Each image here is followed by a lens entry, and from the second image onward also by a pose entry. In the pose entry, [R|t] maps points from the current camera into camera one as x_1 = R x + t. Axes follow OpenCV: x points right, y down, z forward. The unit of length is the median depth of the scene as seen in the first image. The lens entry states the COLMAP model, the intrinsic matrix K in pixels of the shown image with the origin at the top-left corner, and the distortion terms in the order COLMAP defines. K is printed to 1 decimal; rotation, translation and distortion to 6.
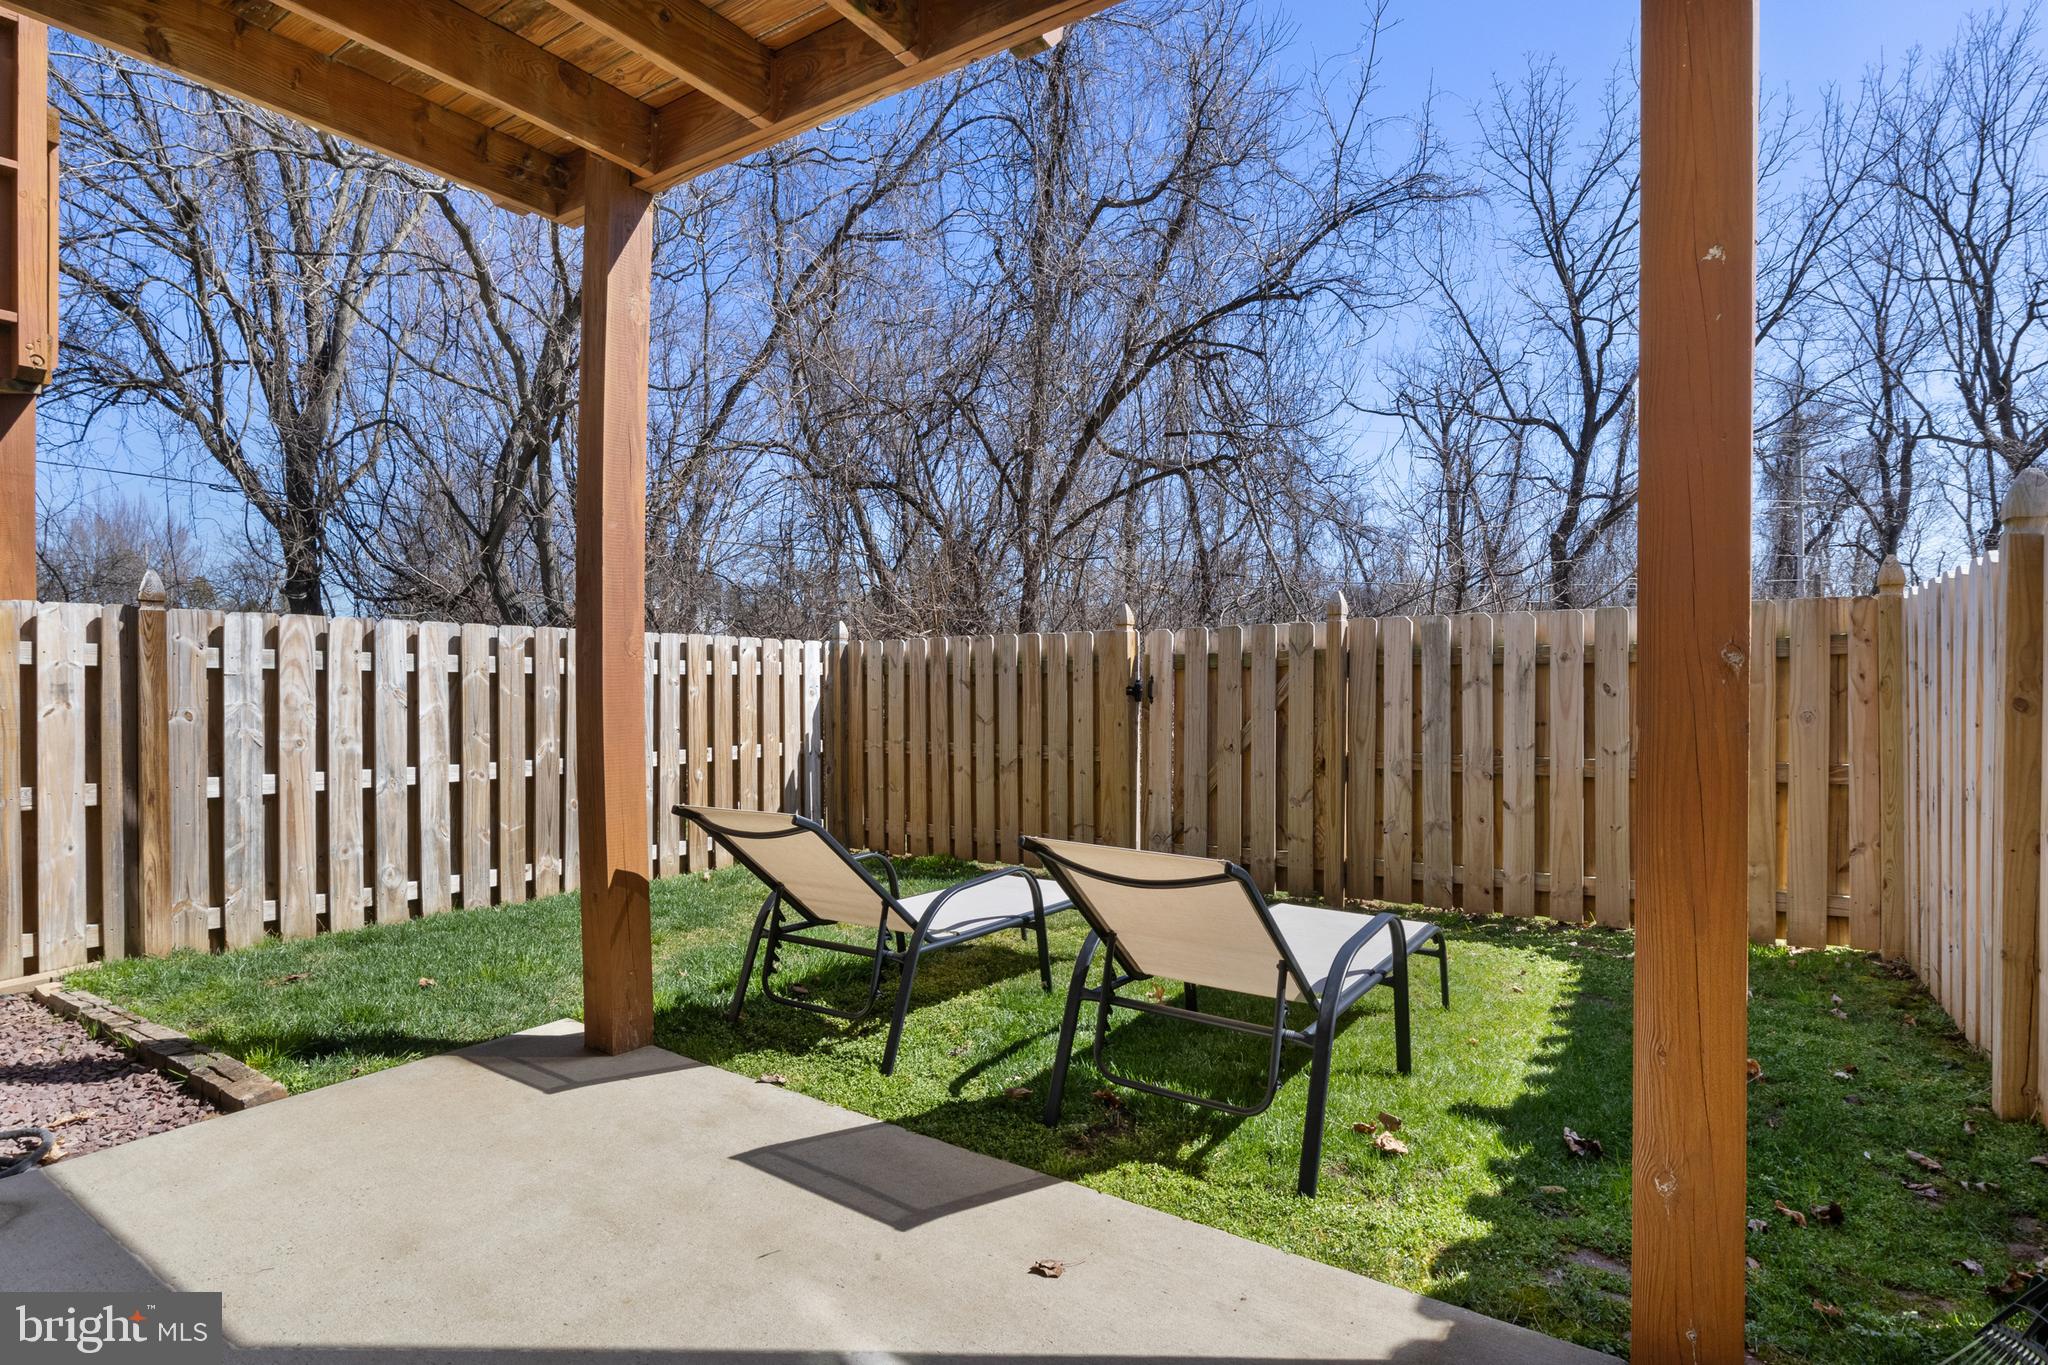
lens RADIAL K [[1034.0, 0, 1021.3], [0, 1034.0, 664.6], [0, 0, 1]] dist [-0.008552, -0.000719]
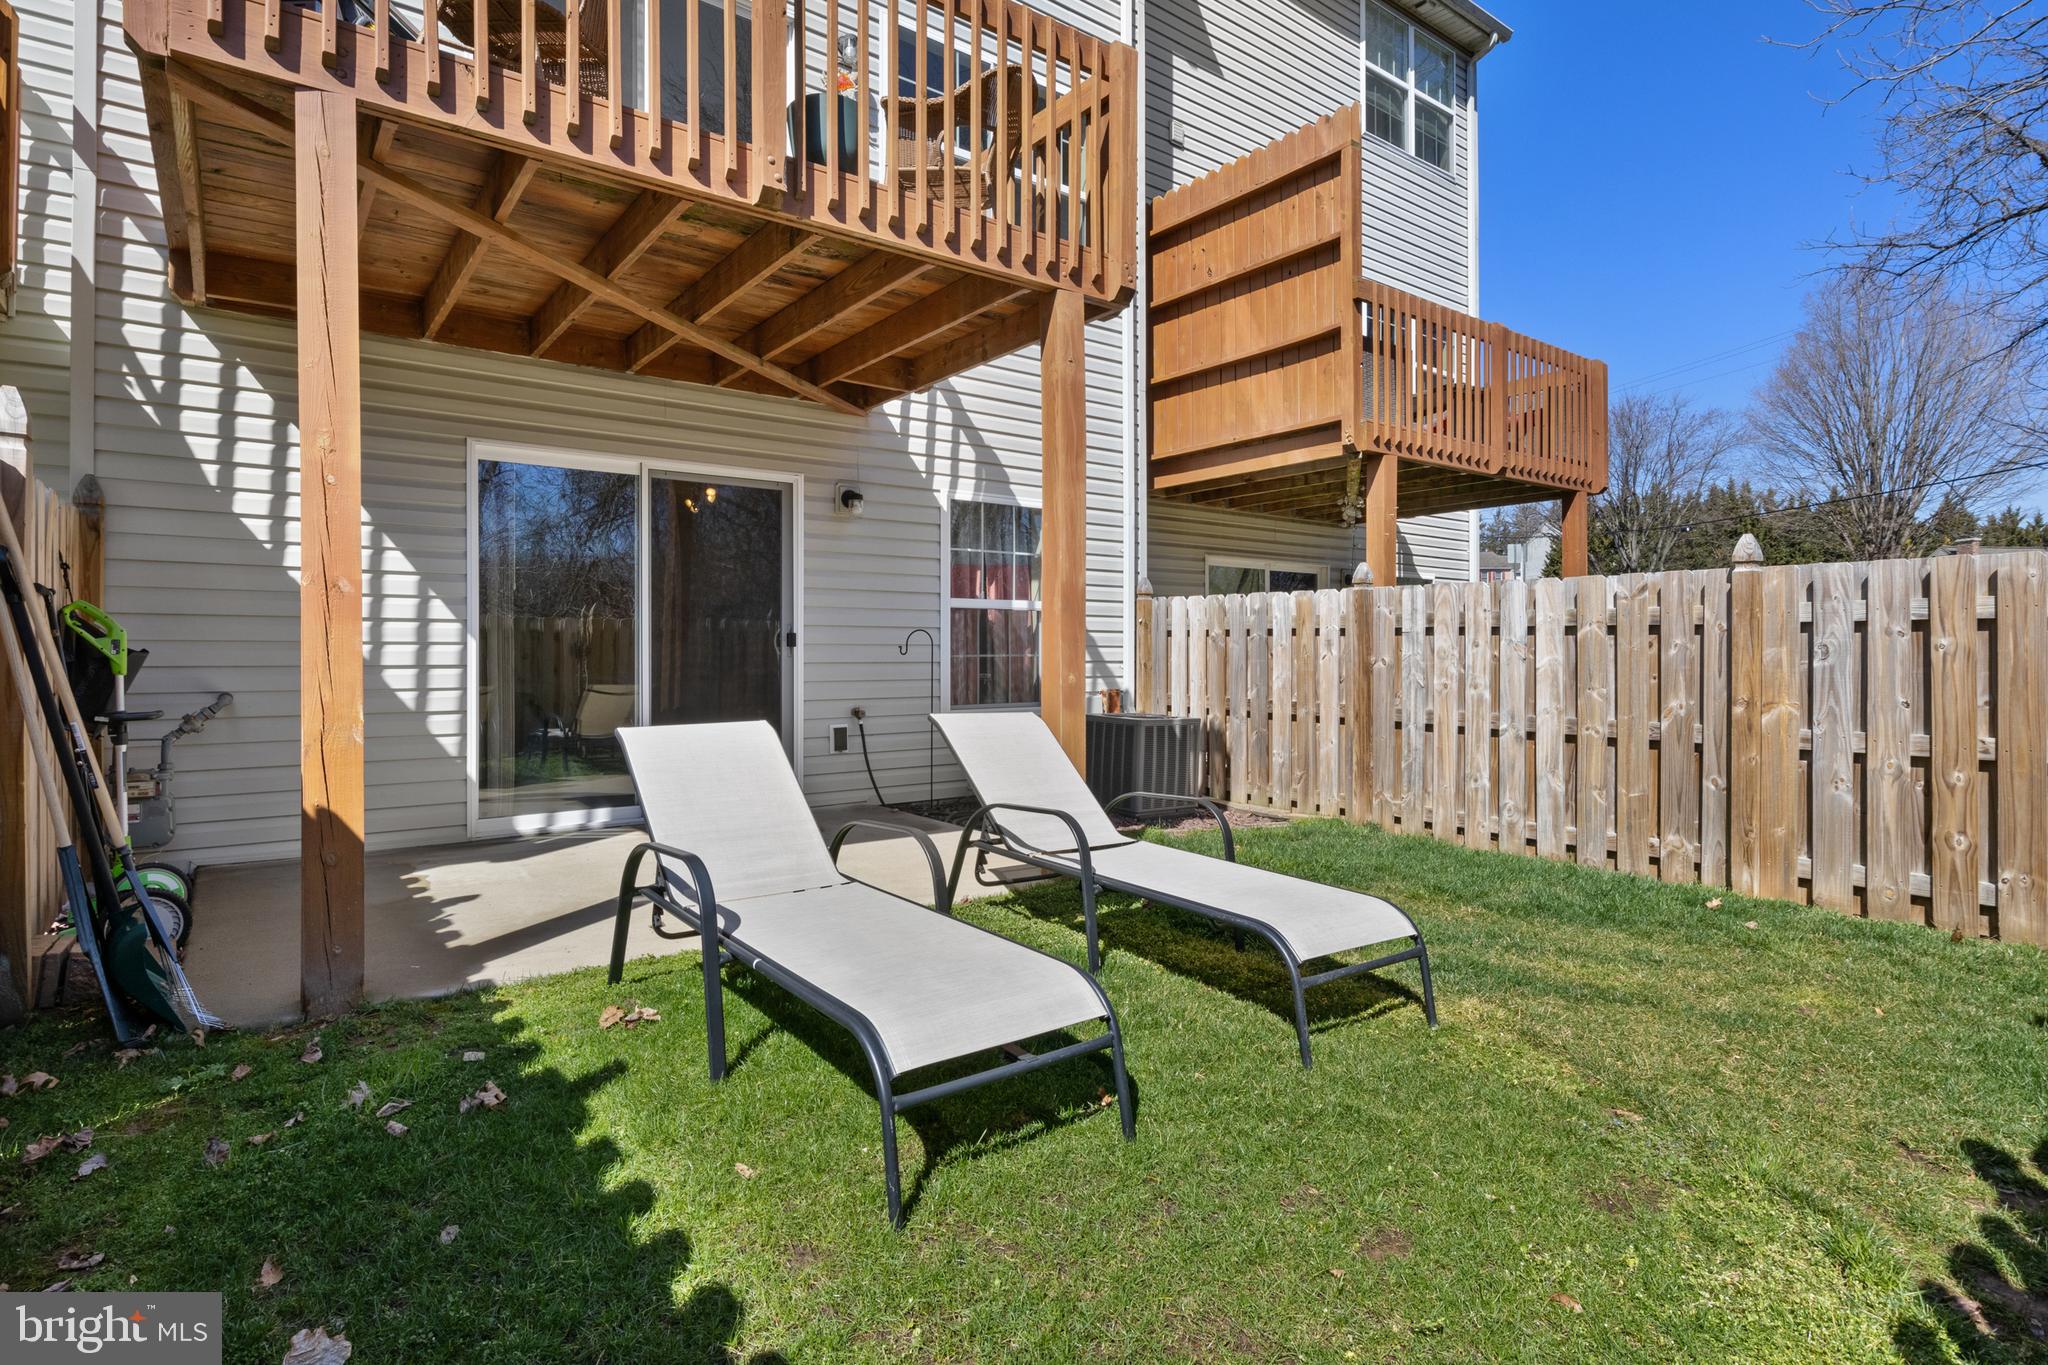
lens RADIAL K [[1034.0, 0, 1021.3], [0, 1034.0, 664.6], [0, 0, 1]] dist [-0.008552, -0.000719]
pose [[-0.335623, 0.001251, -0.941995, 0.596557], [0.007169, 0.999974, -0.001226, 0.043253], [0.941969, -0.007164, -0.335624, 0.847635]]
